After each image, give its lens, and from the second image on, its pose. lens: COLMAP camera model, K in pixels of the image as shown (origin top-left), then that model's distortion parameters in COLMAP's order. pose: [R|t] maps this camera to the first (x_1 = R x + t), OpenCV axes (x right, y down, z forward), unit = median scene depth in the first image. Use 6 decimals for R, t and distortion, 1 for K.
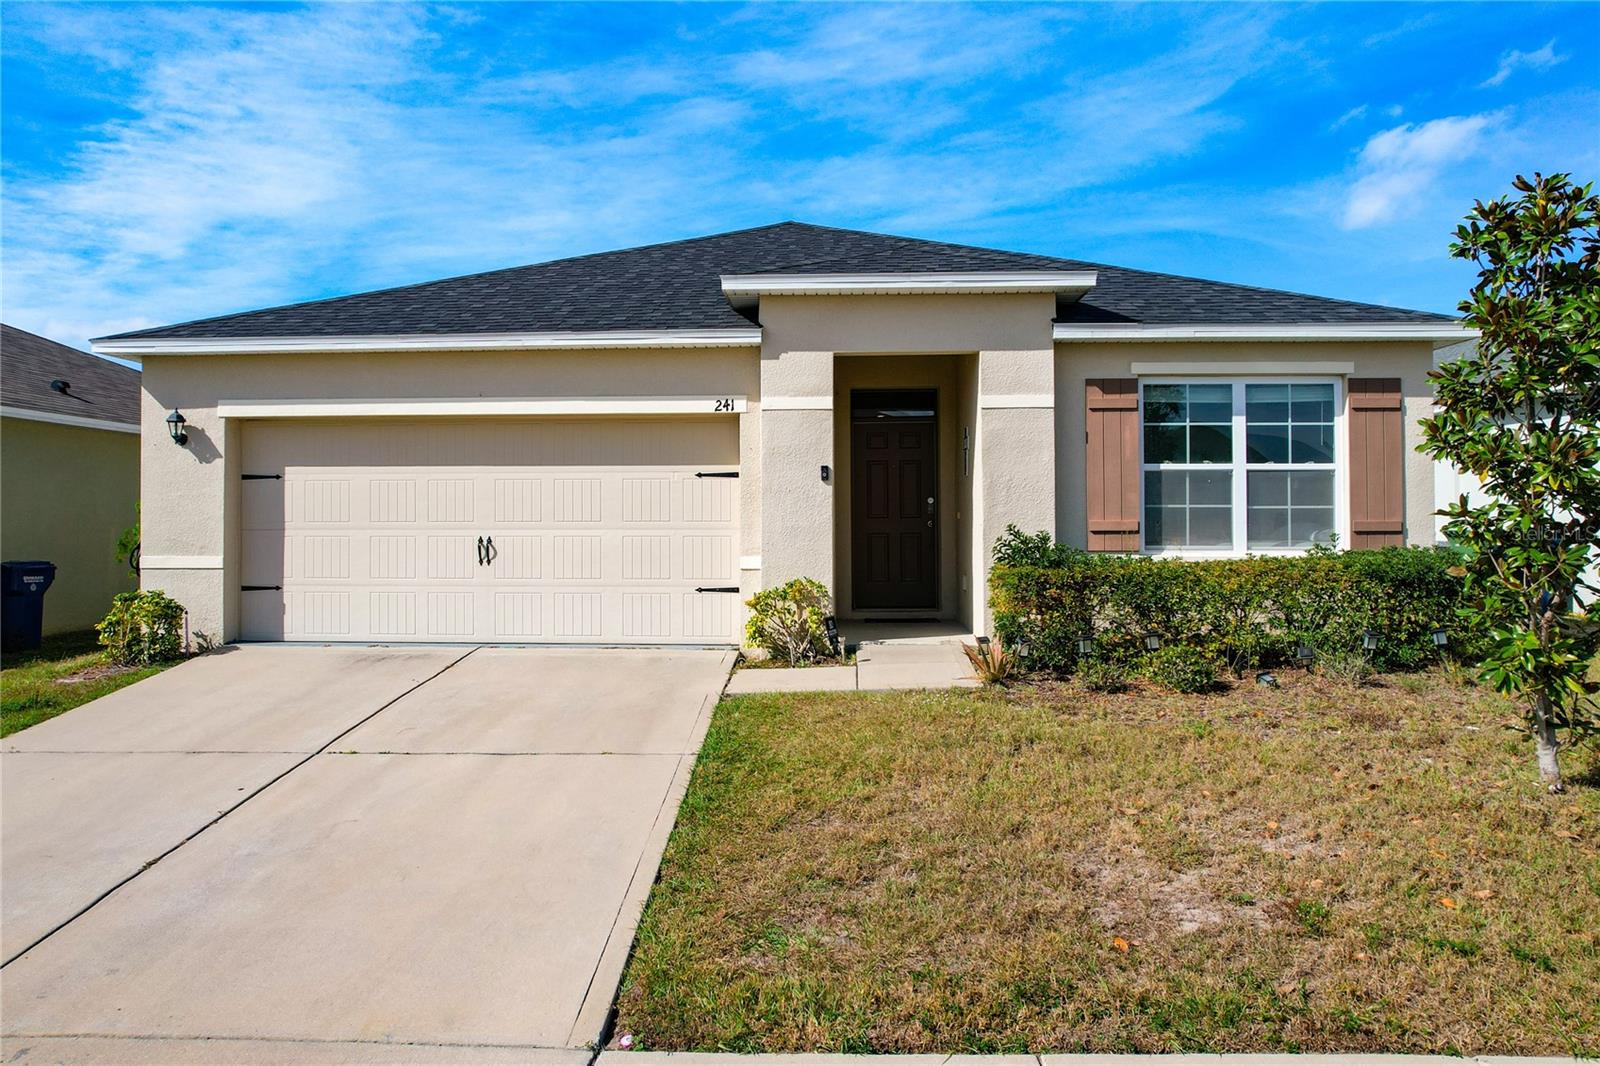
lens RADIAL K [[1264.2, 0, 770.0], [0, 1264.2, 508.4], [0, 0, 1]] dist [-0.076512, 0.079733]
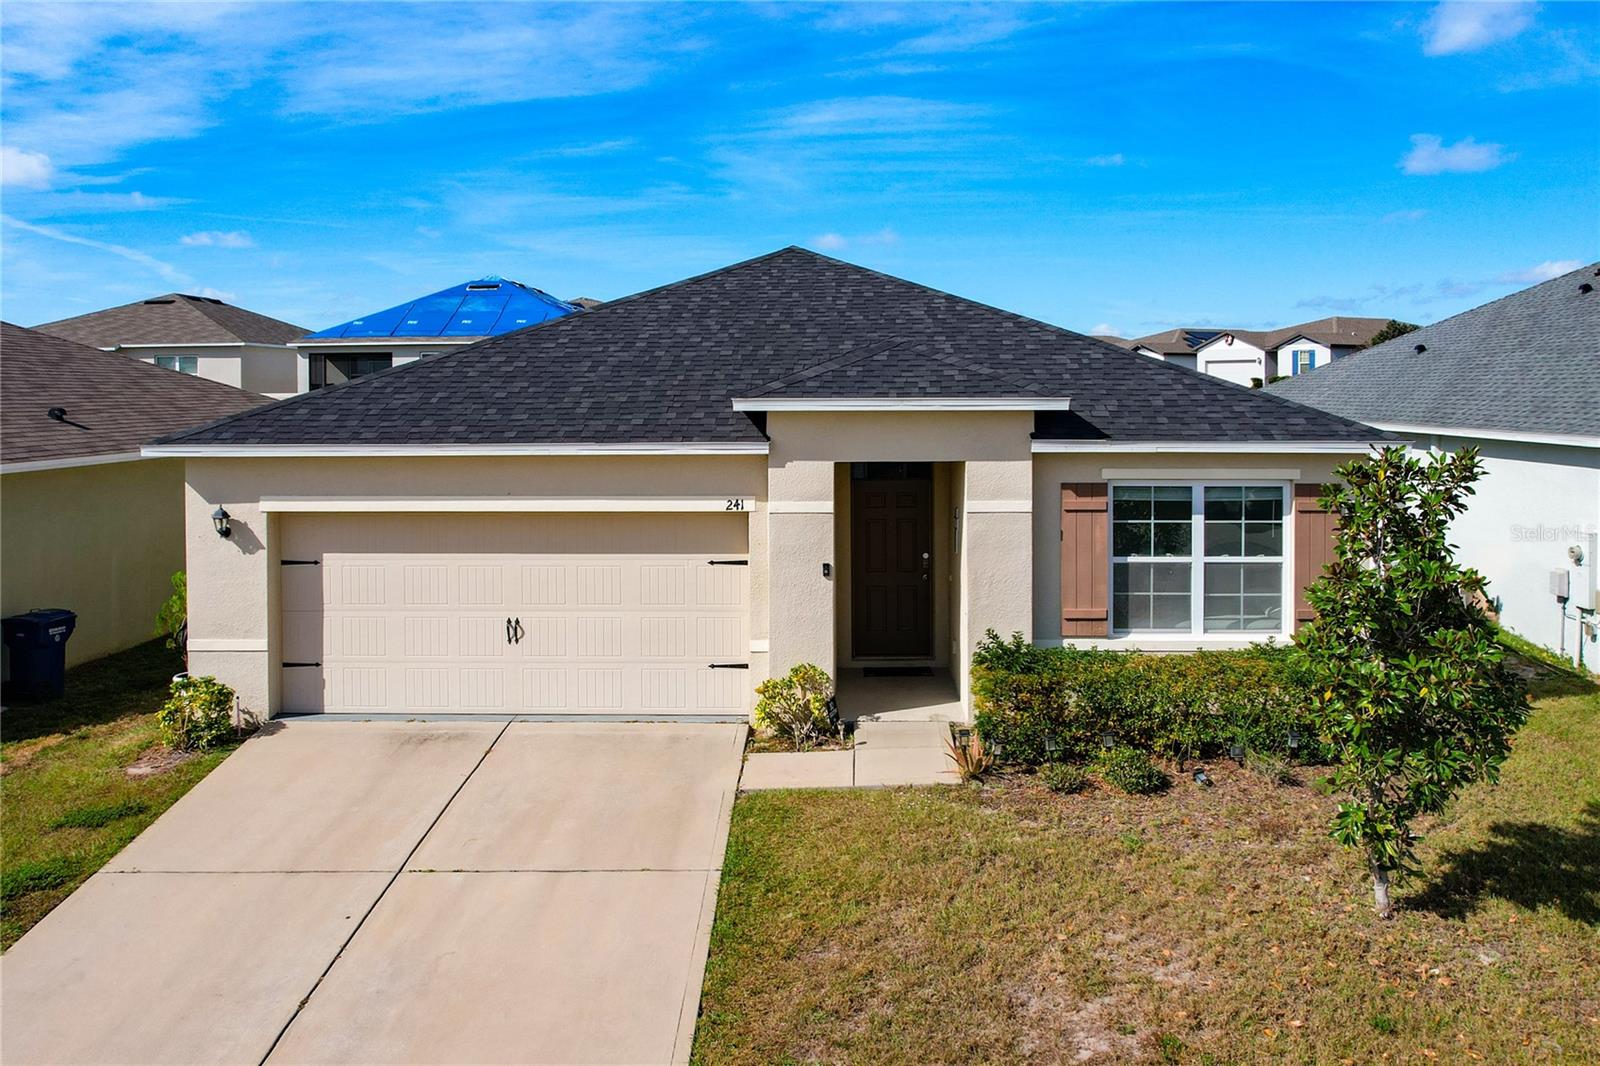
lens RADIAL K [[1424.0, 0, 842.0], [0, 1424.0, 468.3], [0, 0, 1]] dist [-0.037267, -0.001840]
pose [[0.998550, -0.000606, 0.053828, -0.009946], [-0.002444, 0.998396, 0.056562, -0.187143], [-0.053776, -0.056612, 0.996947, -0.242074]]
